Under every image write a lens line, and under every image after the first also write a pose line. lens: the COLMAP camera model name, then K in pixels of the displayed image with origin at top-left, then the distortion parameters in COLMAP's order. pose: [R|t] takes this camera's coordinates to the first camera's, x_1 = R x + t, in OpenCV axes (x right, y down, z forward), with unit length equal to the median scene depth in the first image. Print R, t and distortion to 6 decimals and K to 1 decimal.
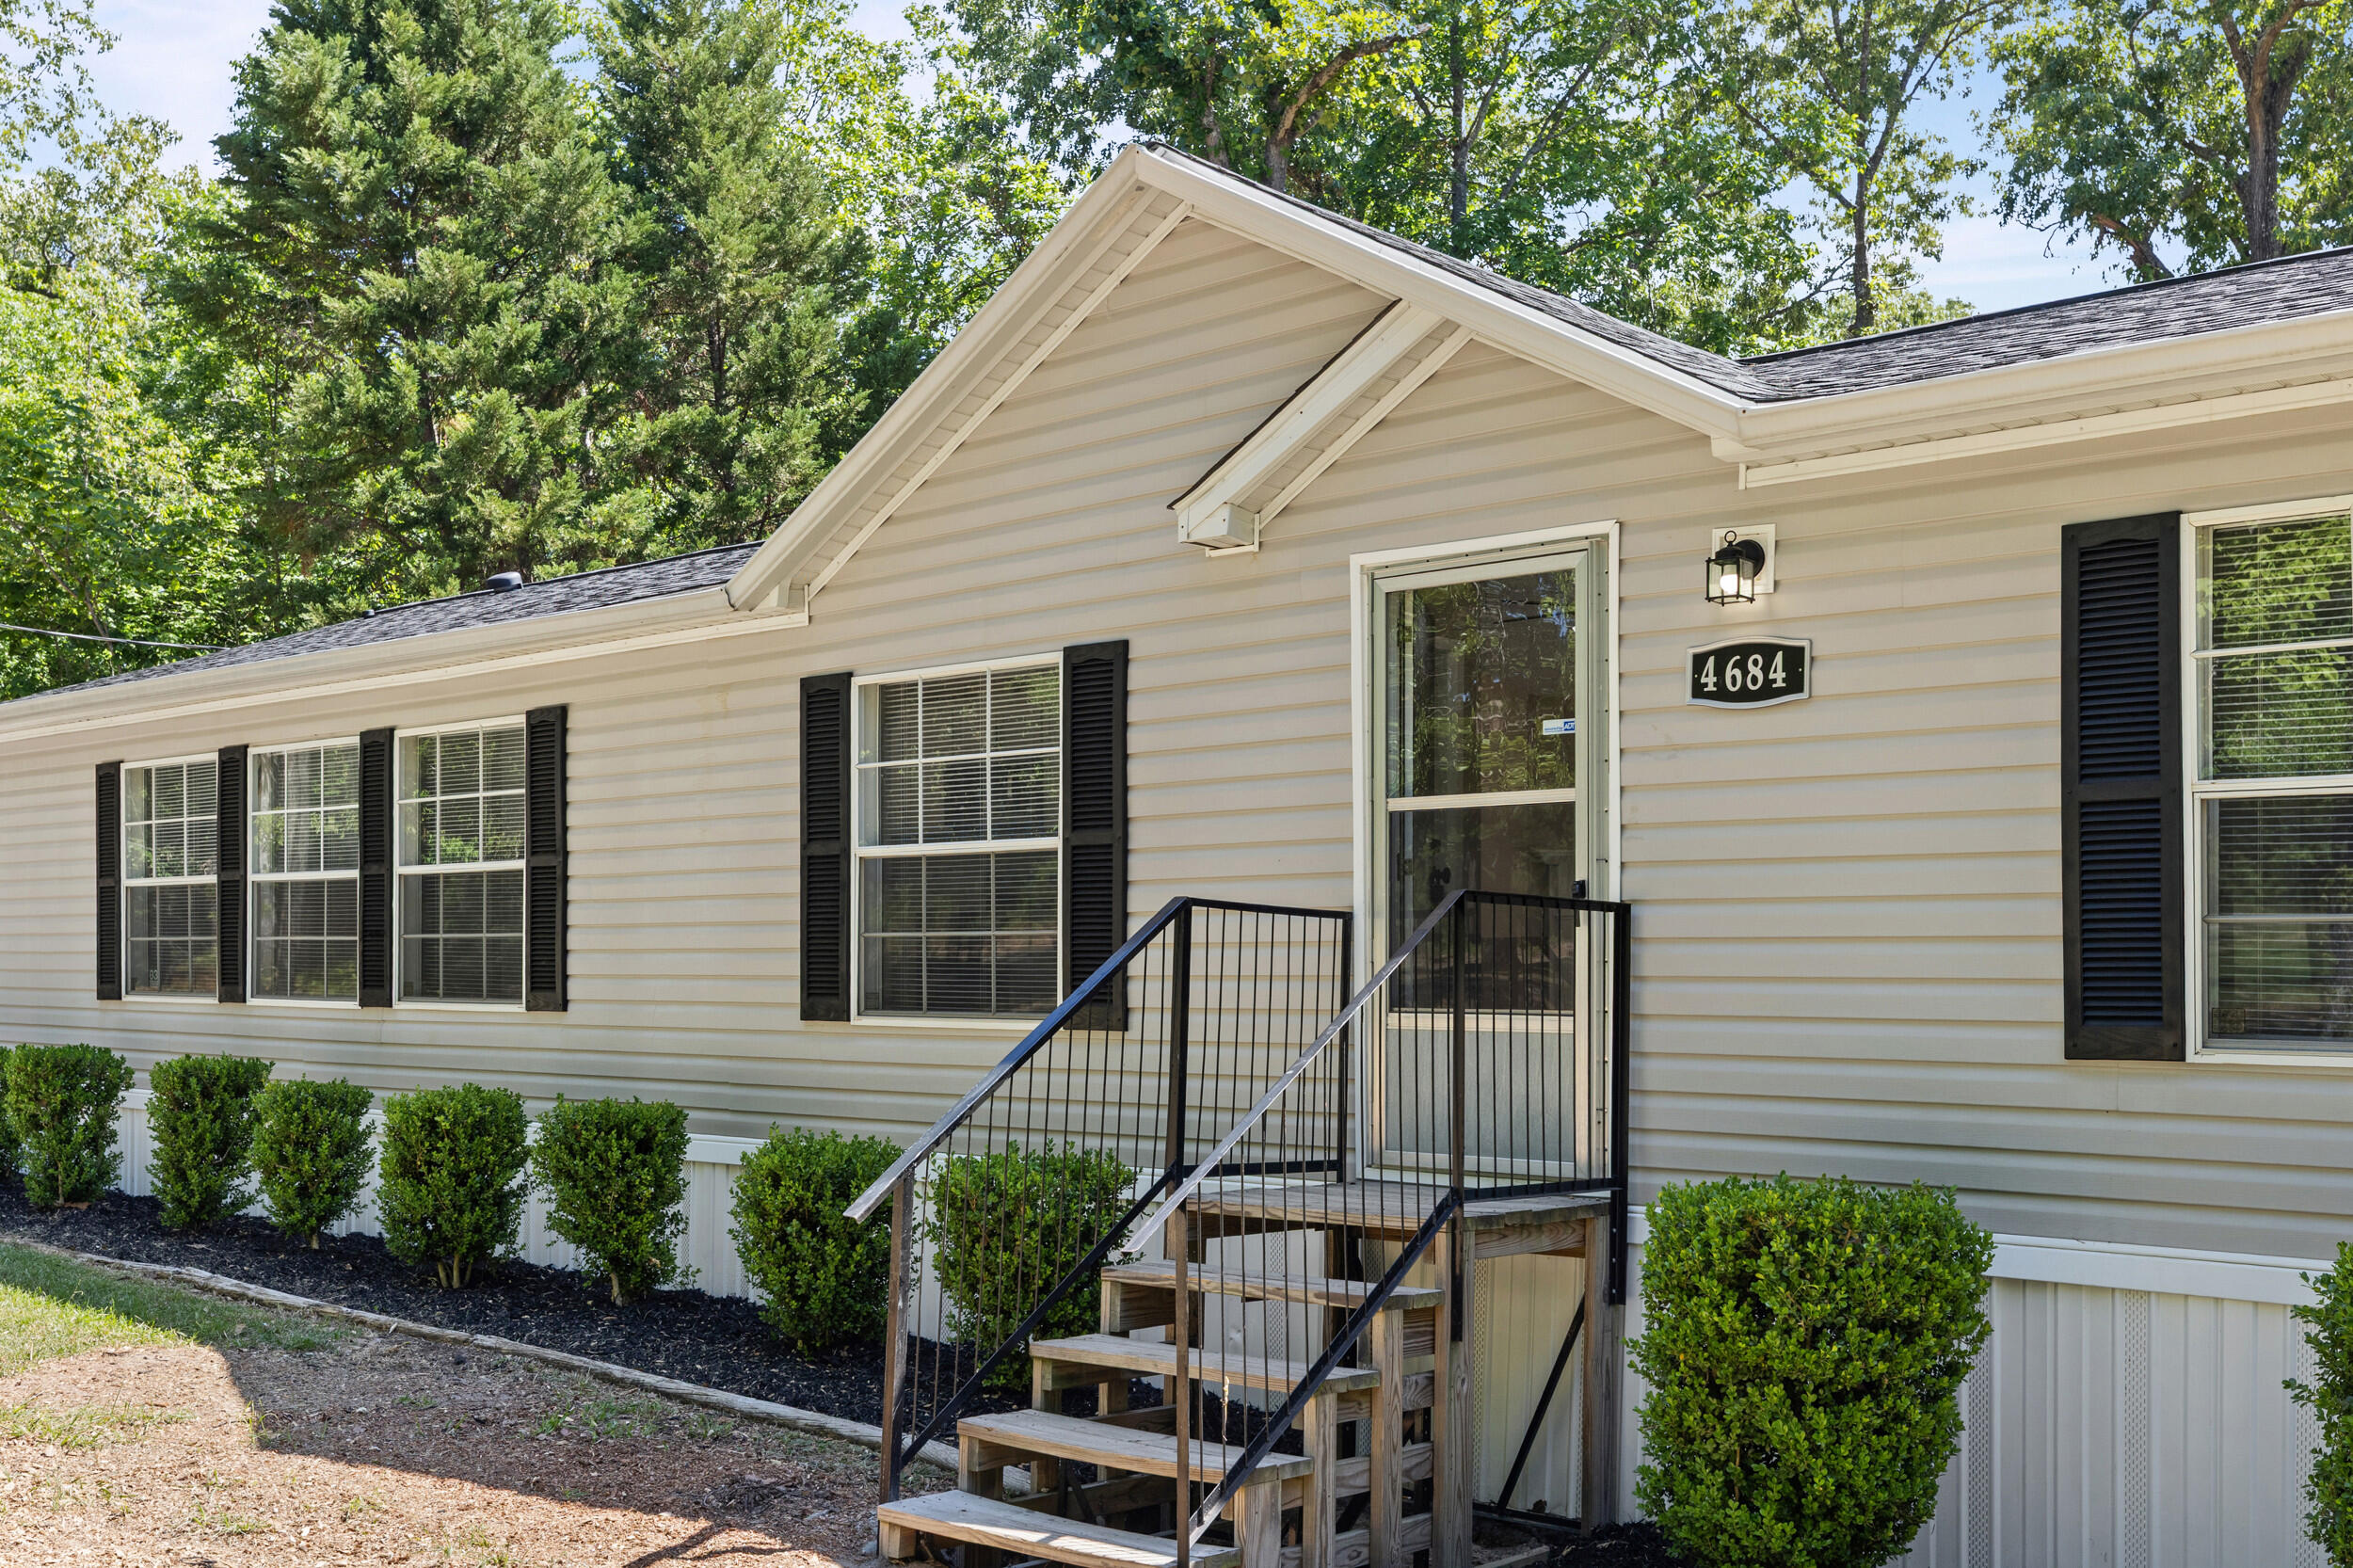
lens RADIAL K [[2372.9, 0, 1176.5], [0, 2372.9, 784.0], [0, 0, 1]] dist [0.004579, 0.006212]
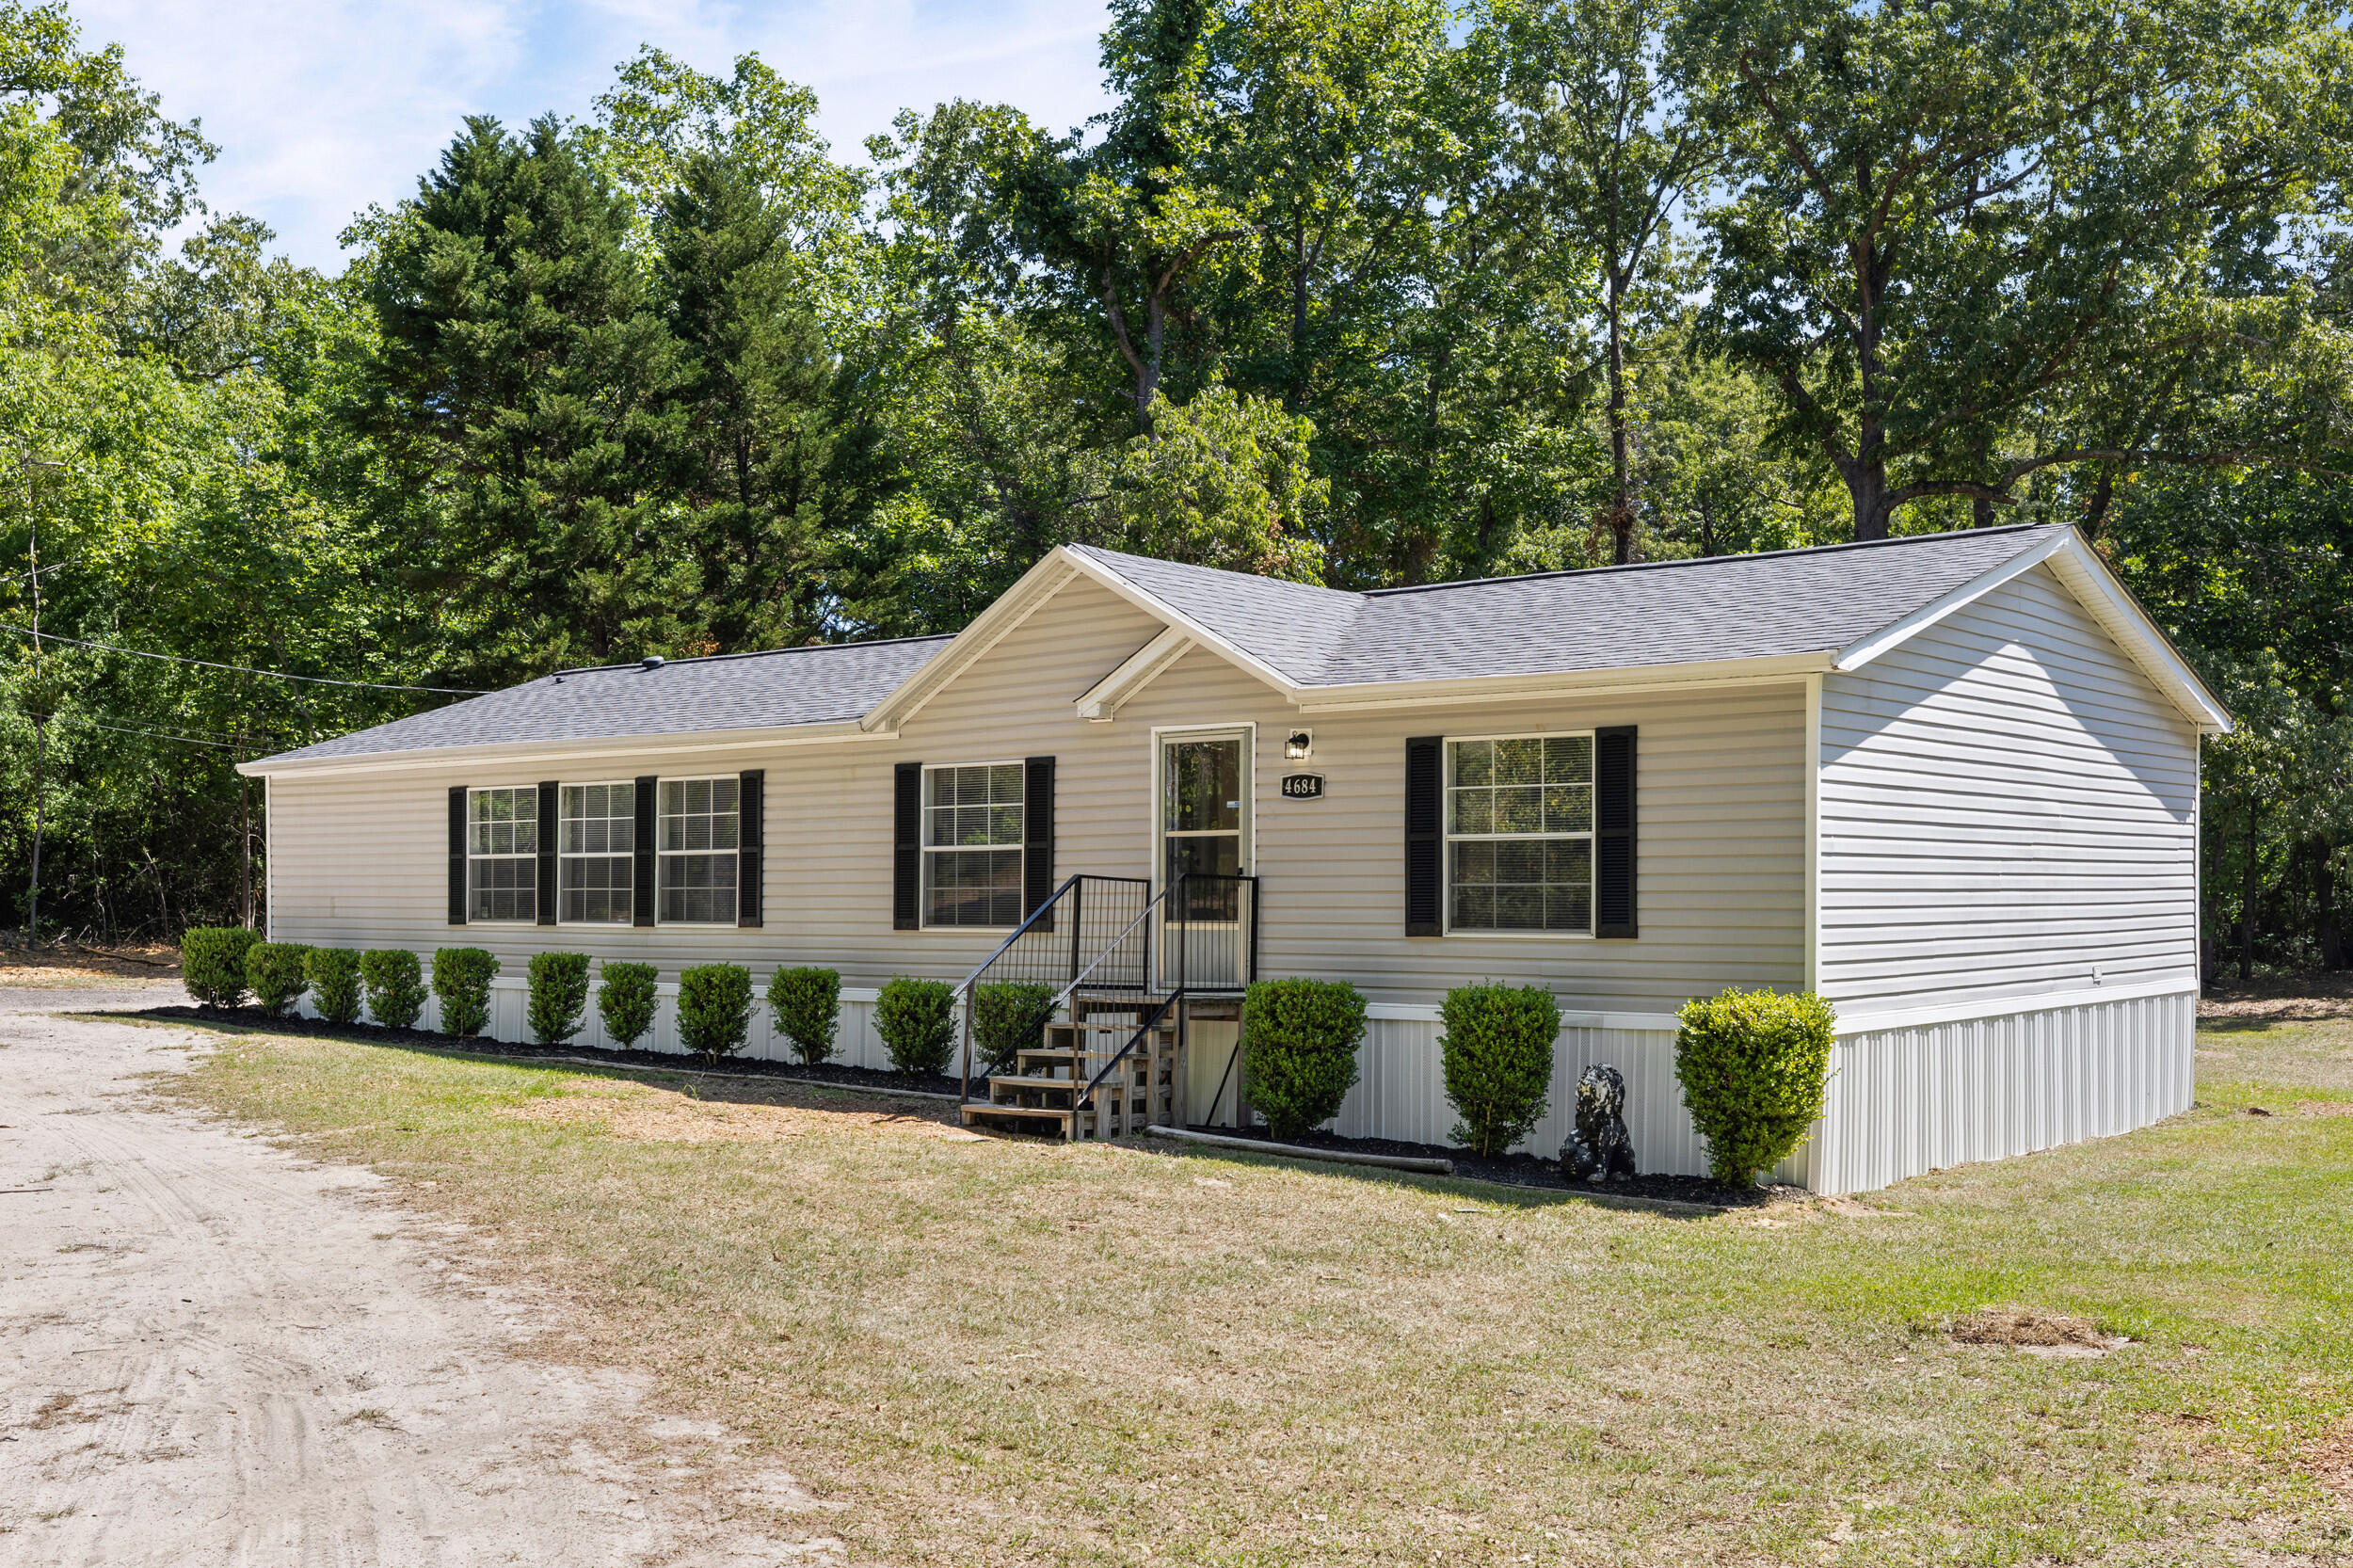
lens RADIAL K [[2231.8, 0, 1272.5], [0, 2231.8, 673.4], [0, 0, 1]] dist [-0.003014, -0.008471]
pose [[0.996275, 0.007838, 0.085881, 0.001917], [-0.005382, 0.999571, -0.028796, -0.061846], [-0.086070, 0.028226, 0.995889, -0.862490]]
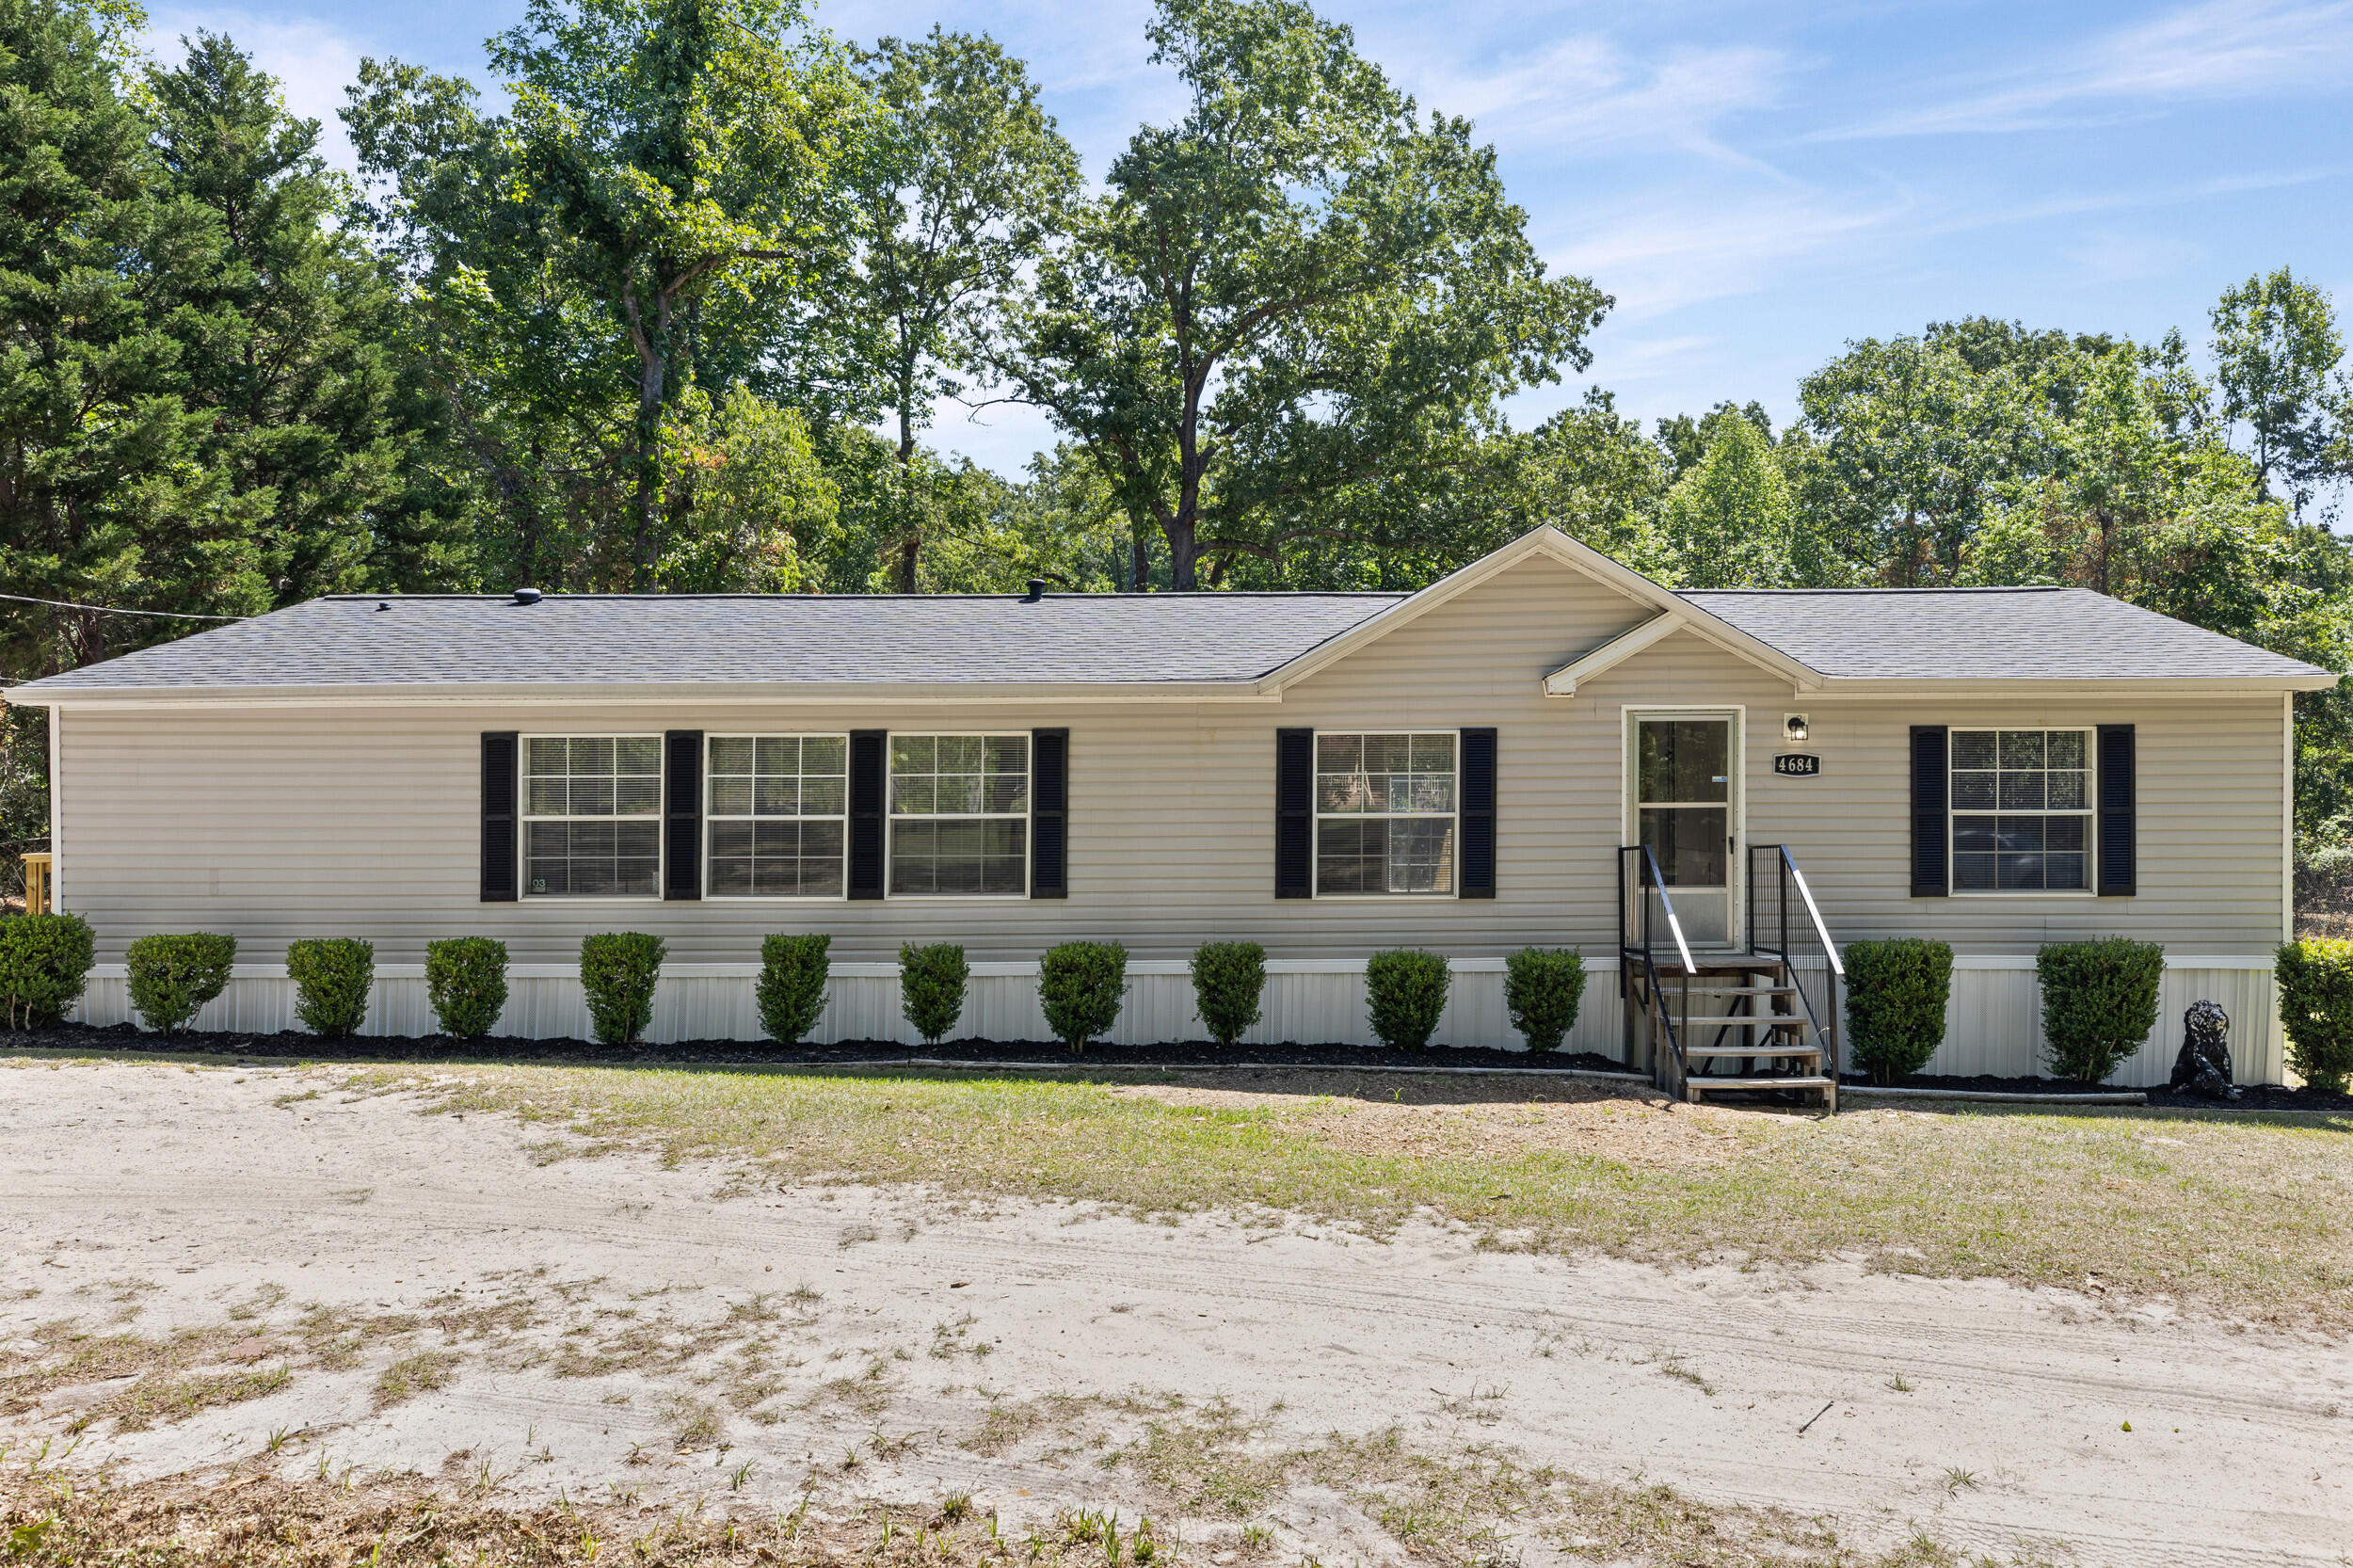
lens RADIAL K [[1669.7, 0, 1176.5], [0, 1669.7, 784.0], [0, 0, 1]] dist [0.002003, 0.000891]
pose [[0.752013, 0.031126, 0.658413, -1.027872], [-0.043358, 0.999057, 0.002293, 0.002470], [-0.657721, -0.030271, 0.752653, -0.012938]]
